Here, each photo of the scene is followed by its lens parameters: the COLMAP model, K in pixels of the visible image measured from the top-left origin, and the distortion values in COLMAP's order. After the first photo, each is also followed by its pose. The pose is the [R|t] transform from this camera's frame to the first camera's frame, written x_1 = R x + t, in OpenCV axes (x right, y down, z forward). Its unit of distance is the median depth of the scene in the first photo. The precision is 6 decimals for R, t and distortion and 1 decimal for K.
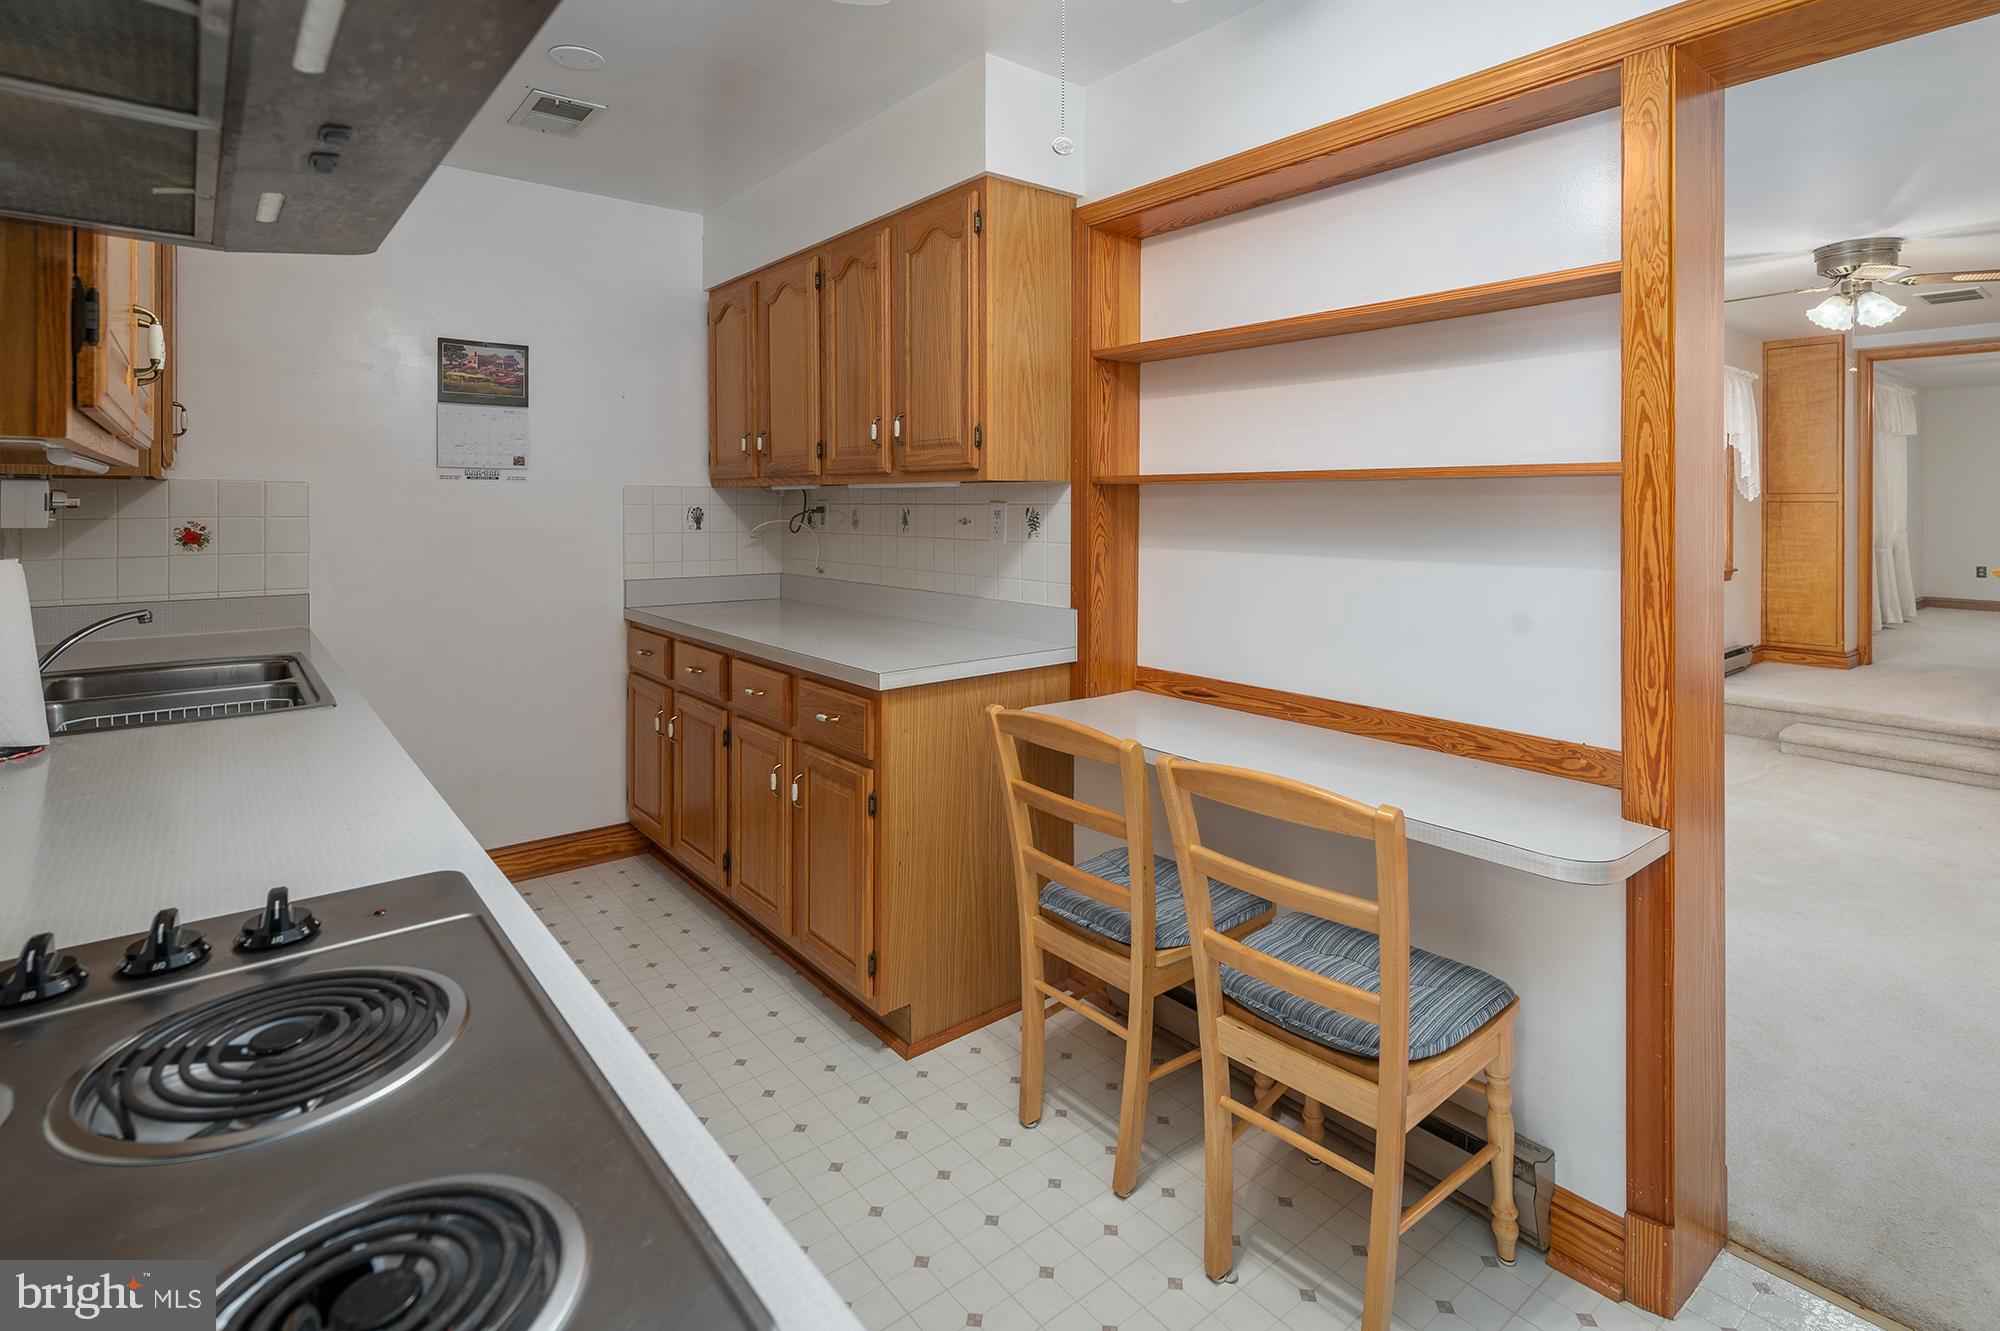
lens RADIAL K [[948.7, 0, 1015.7], [0, 948.7, 505.7], [0, 0, 1]] dist [0.010781, -0.006304]
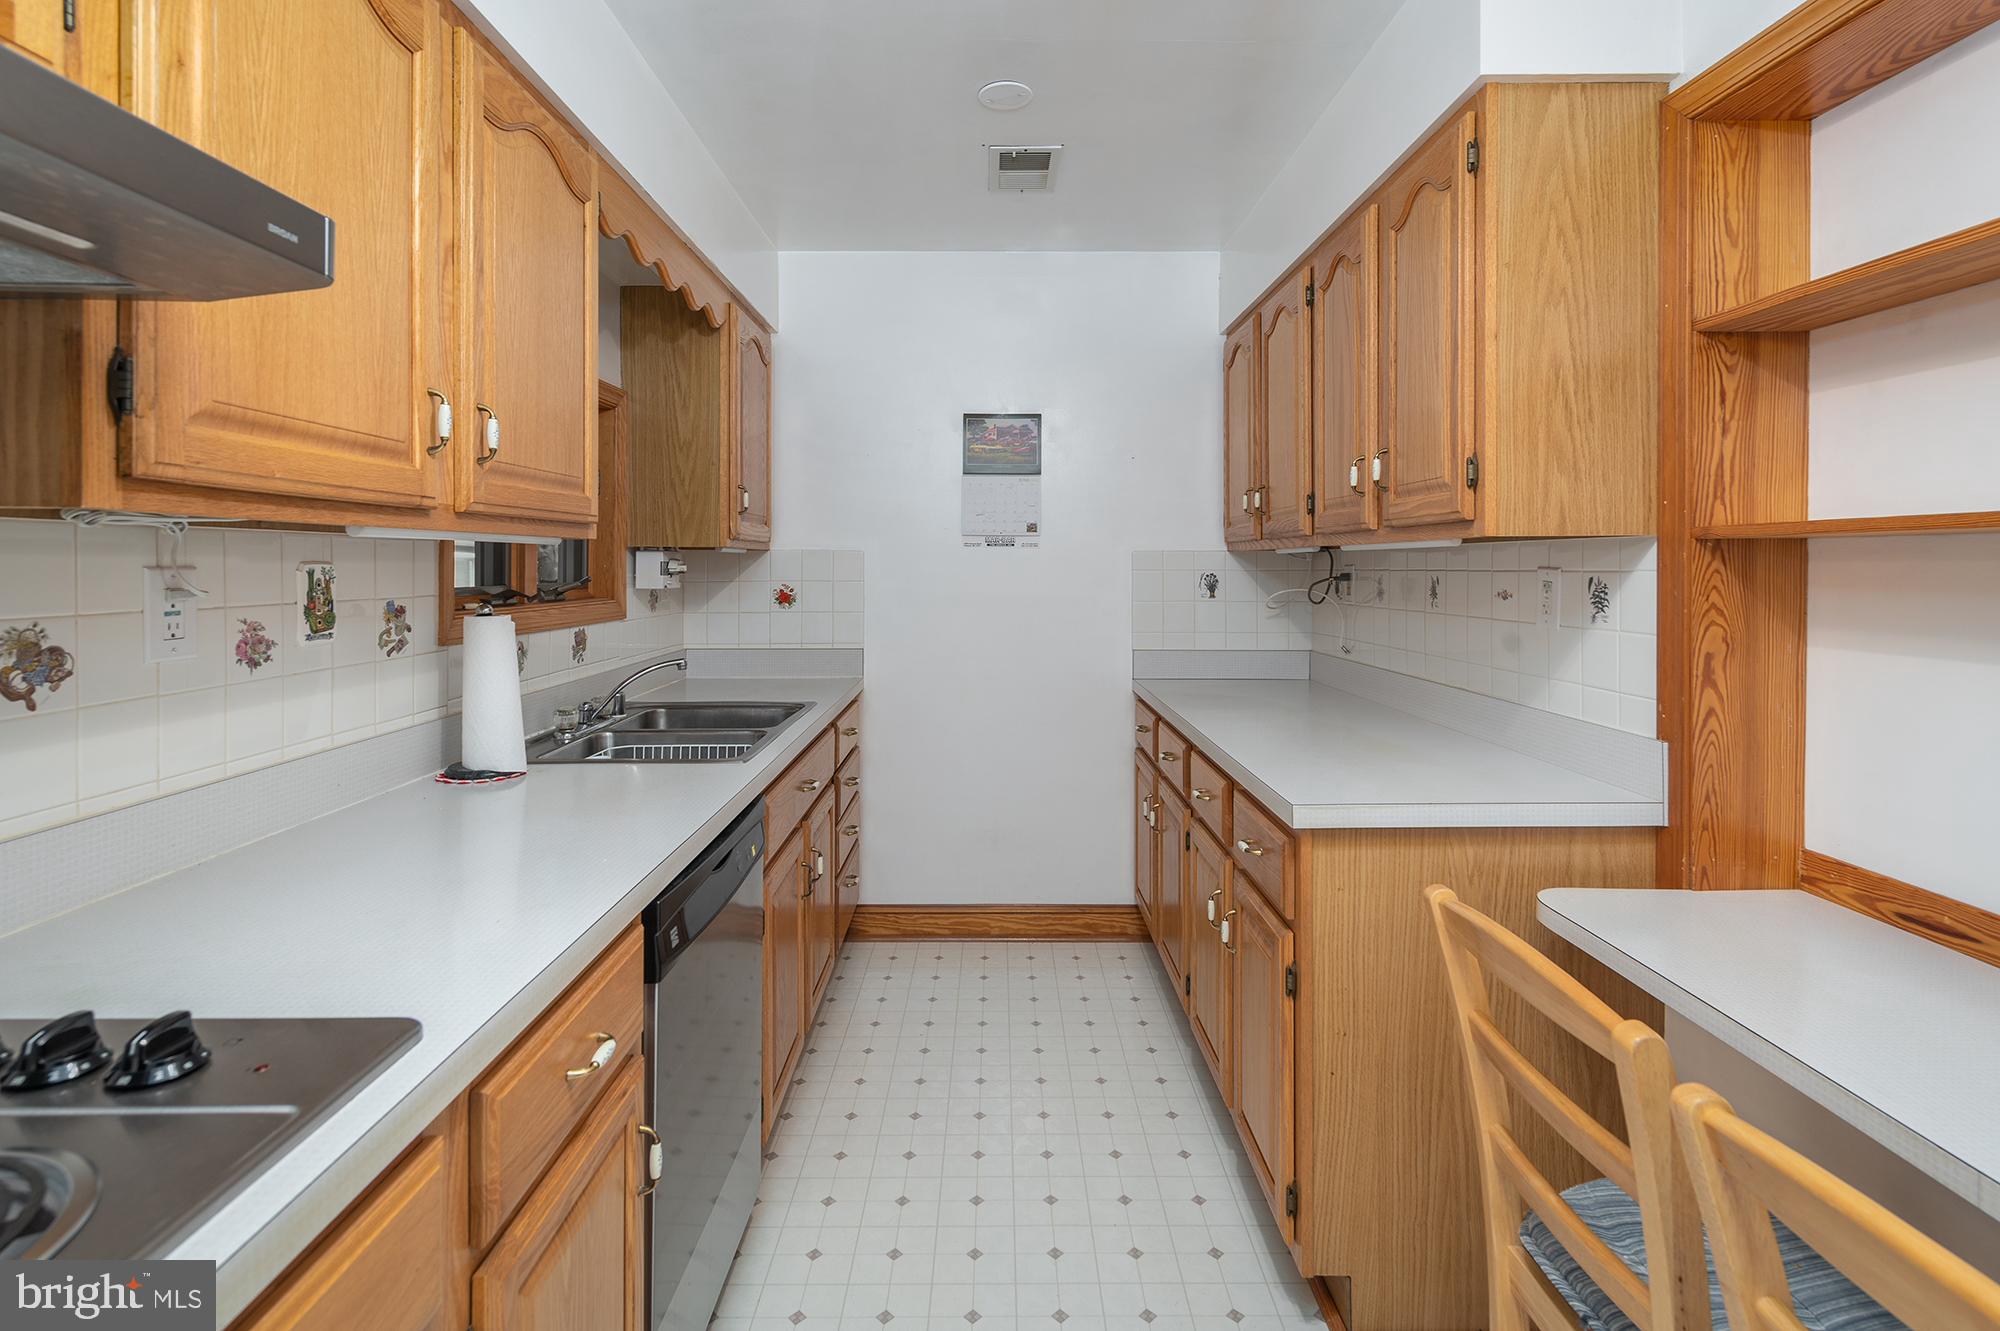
lens RADIAL K [[948.7, 0, 1012.0], [0, 948.7, 566.8], [0, 0, 1]] dist [0.010781, -0.006304]
pose [[0.781551, -0.000503, -0.623841, 0.114493], [-0.001849, 0.999993, -0.003123, -0.002190], [0.623838, 0.003594, 0.781545, 0.238097]]
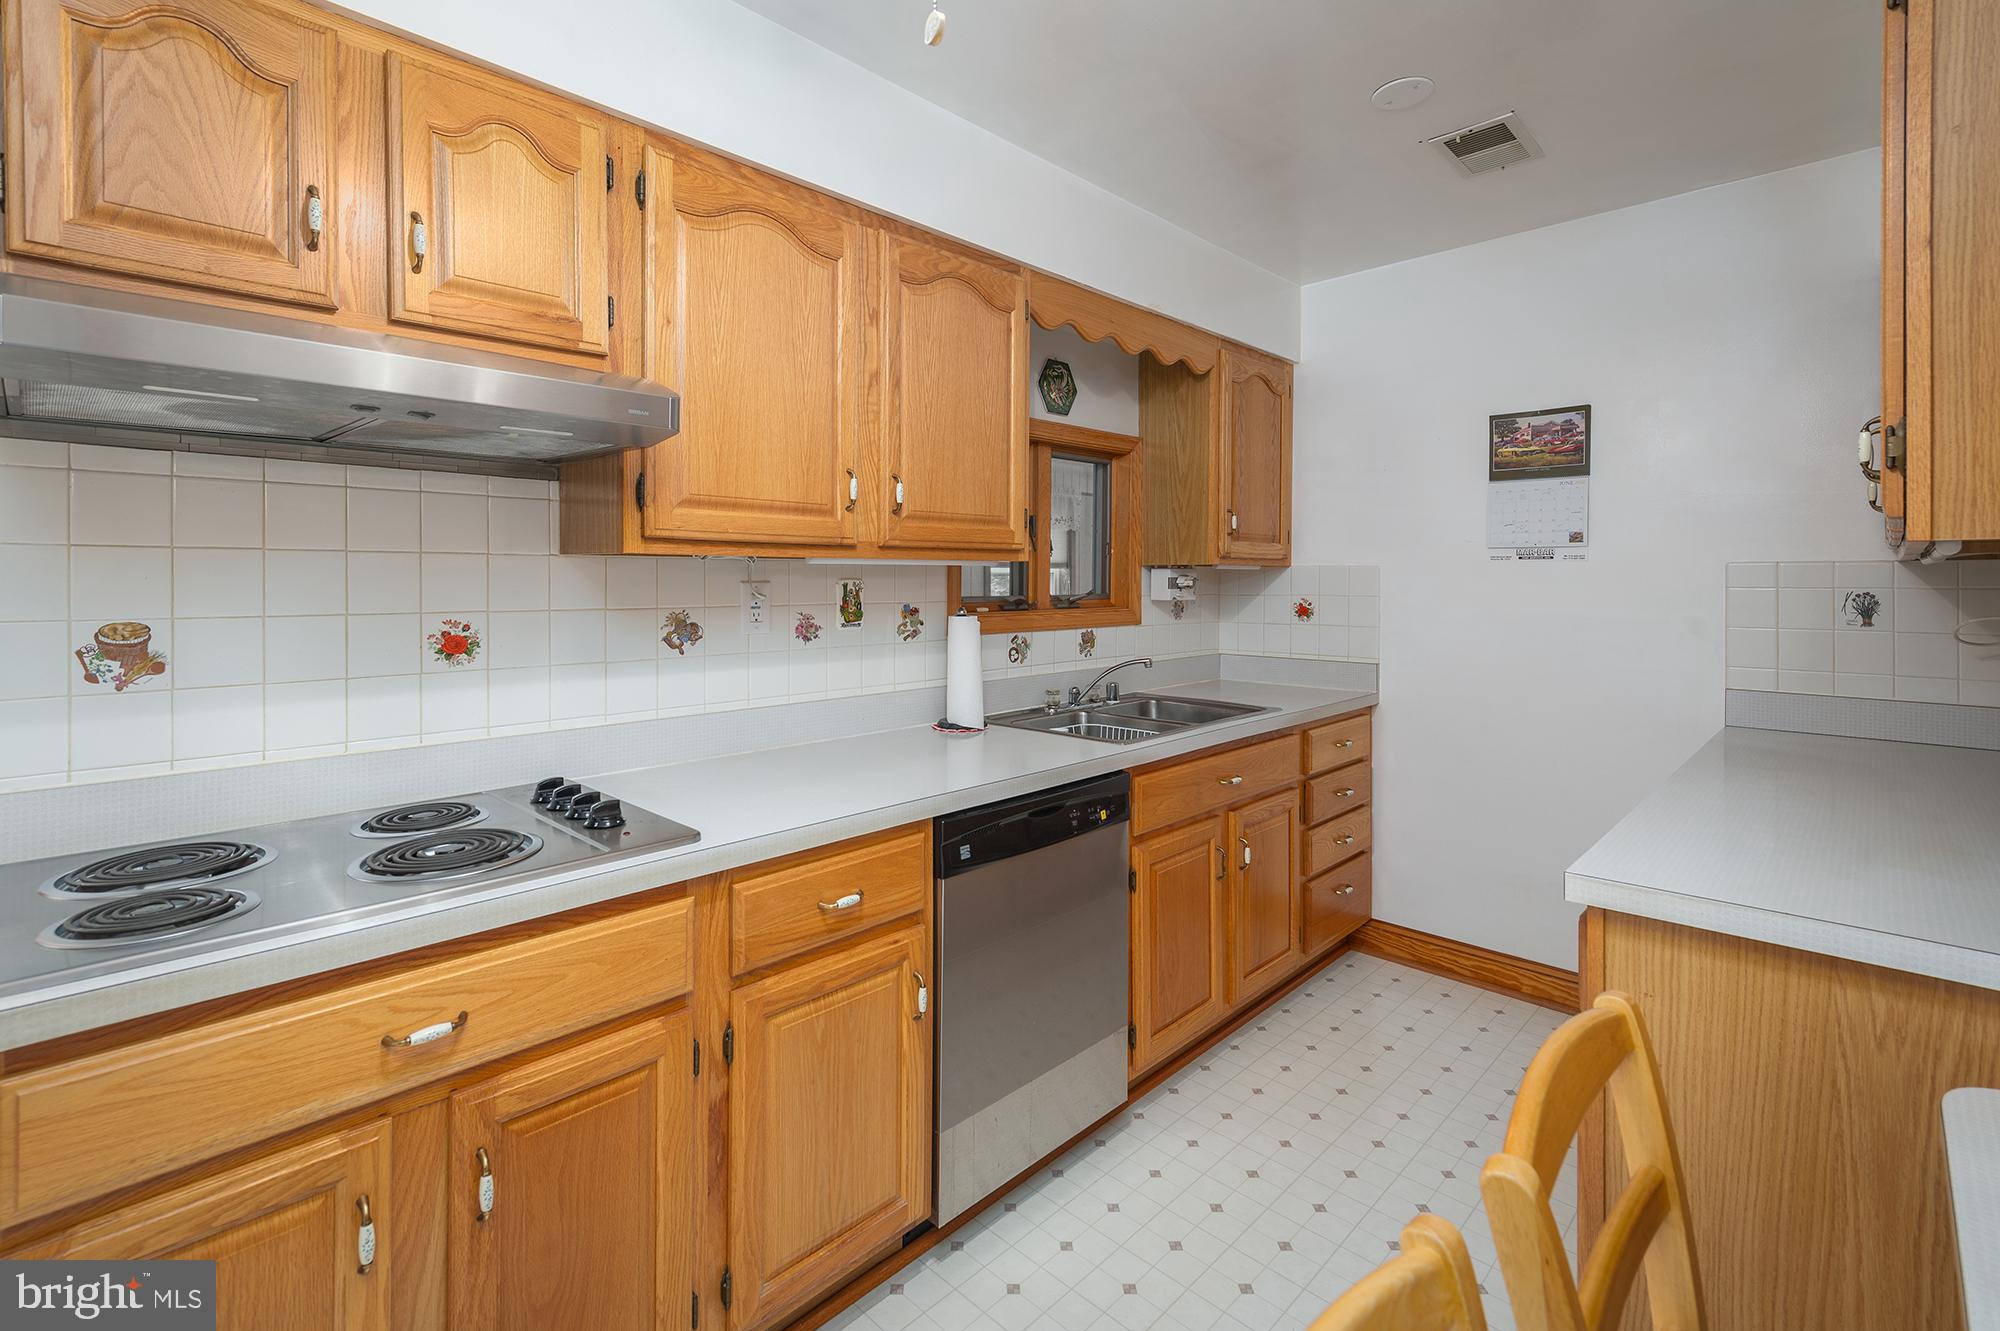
lens RADIAL K [[914.4, 0, 1016.3], [0, 914.4, 578.2], [0, 0, 1]] dist [0.012042, -0.001257]
pose [[0.120218, -0.002873, -0.992743, 0.318404], [-0.005355, 0.999979, -0.003543, -0.004061], [0.992733, 0.005742, 0.120200, 0.468260]]
